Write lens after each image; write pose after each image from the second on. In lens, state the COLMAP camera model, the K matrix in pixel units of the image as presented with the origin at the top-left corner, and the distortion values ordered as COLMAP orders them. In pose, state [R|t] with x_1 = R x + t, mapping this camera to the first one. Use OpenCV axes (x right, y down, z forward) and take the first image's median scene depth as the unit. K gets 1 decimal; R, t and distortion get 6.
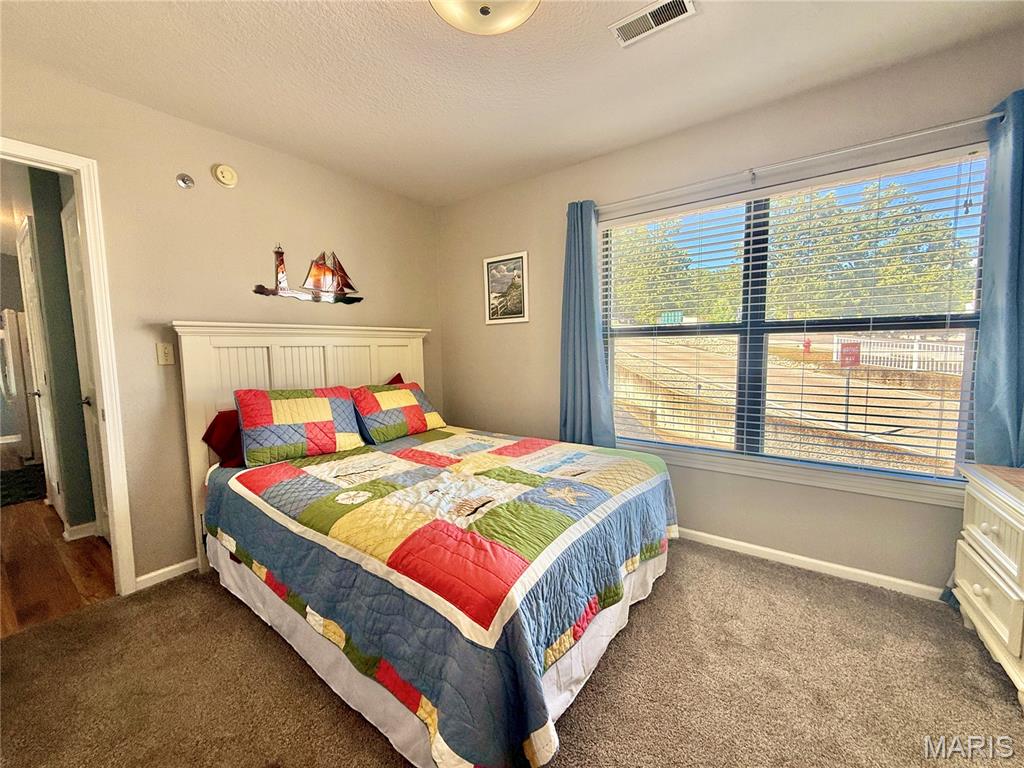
lens RADIAL K [[412.8, 0, 510.9], [0, 412.8, 381.5], [0, 0, 1]] dist [0.000723, -0.000041]
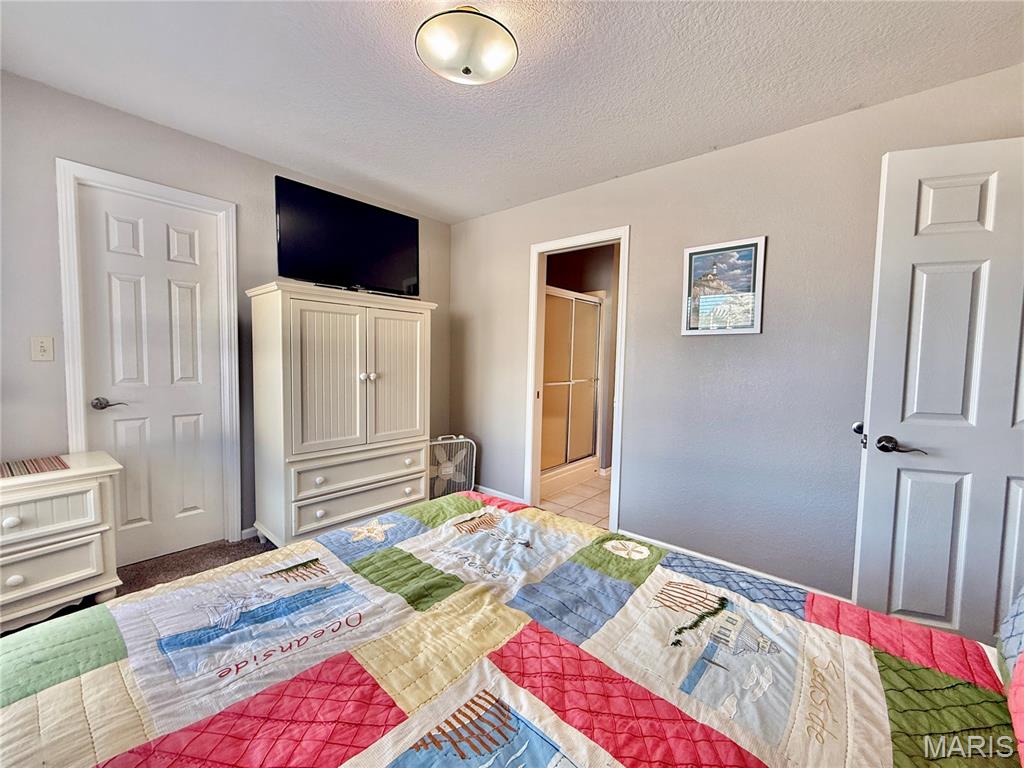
lens RADIAL K [[412.8, 0, 510.9], [0, 412.8, 381.5], [0, 0, 1]] dist [0.000723, -0.000041]
pose [[-0.997720, -0.004369, 0.067342, -0.191876], [0.005405, 0.989522, 0.144284, -0.138664], [-0.067267, 0.144319, -0.987242, 1.591252]]
